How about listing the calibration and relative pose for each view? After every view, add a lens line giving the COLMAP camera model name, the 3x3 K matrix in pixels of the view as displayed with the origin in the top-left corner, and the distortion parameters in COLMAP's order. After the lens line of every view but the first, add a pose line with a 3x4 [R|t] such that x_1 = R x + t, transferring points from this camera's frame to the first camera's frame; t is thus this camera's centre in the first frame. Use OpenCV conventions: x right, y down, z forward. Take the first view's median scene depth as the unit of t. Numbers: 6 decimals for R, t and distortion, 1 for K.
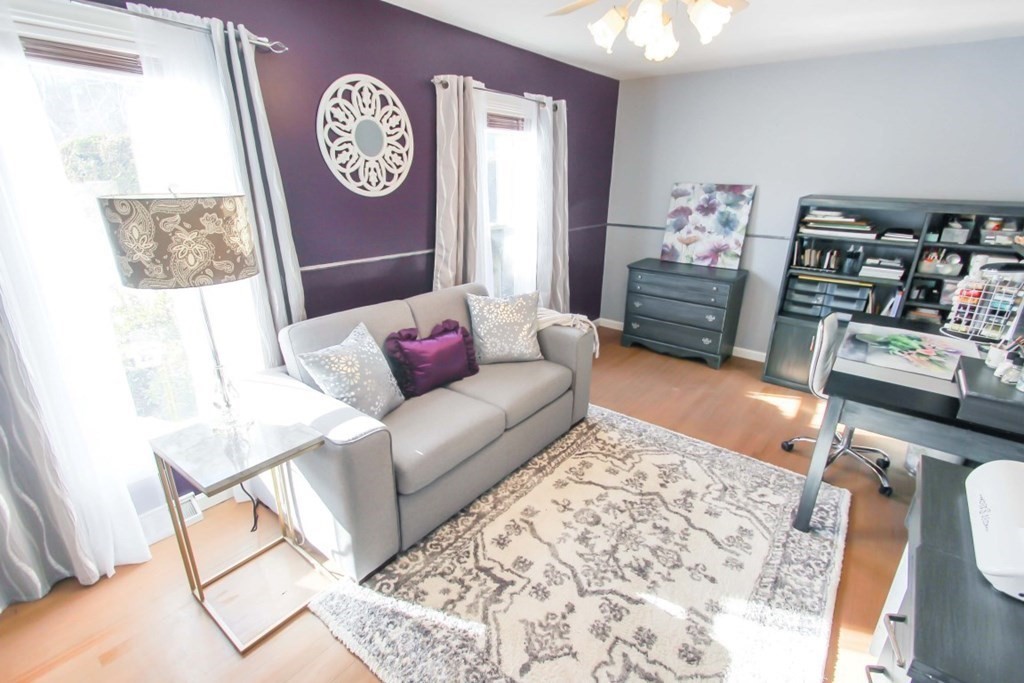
lens RADIAL K [[468.0, 0, 512.0], [0, 468.0, 341.5], [0, 0, 1]] dist [0.013354, -0.000531]
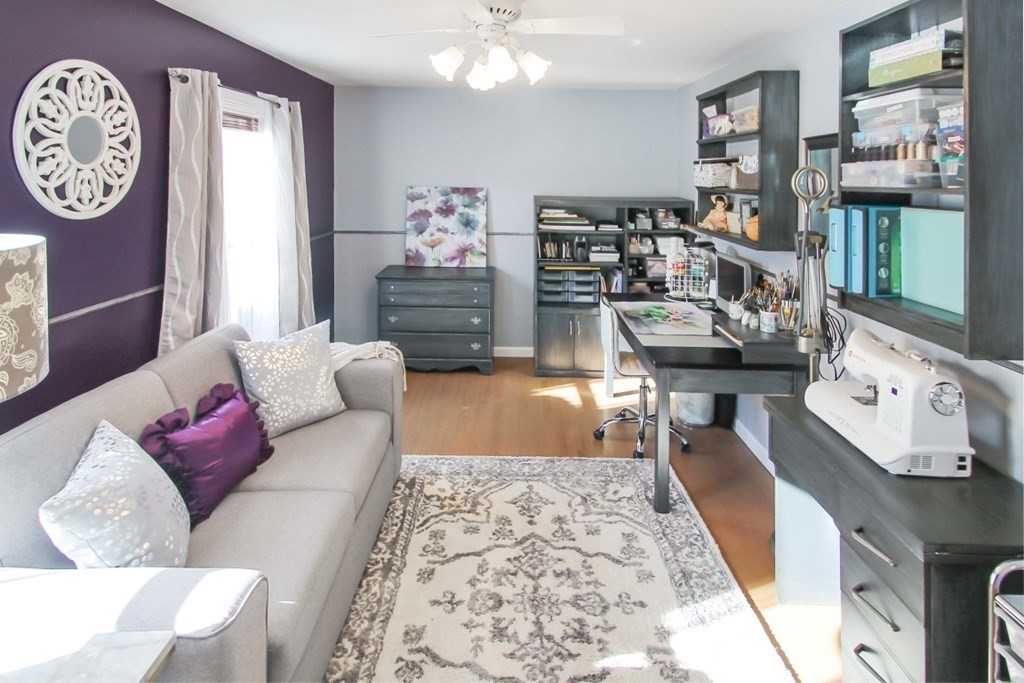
lens RADIAL K [[541.9, 0, 510.9], [0, 541.9, 170.7], [0, 0, 1]] dist [0.000130, 0.002084]
pose [[0.792587, -0.001126, 0.609757, -0.276448], [0.206243, 0.941554, -0.266345, -0.040774], [-0.573820, 0.336860, 0.746496, 0.045221]]
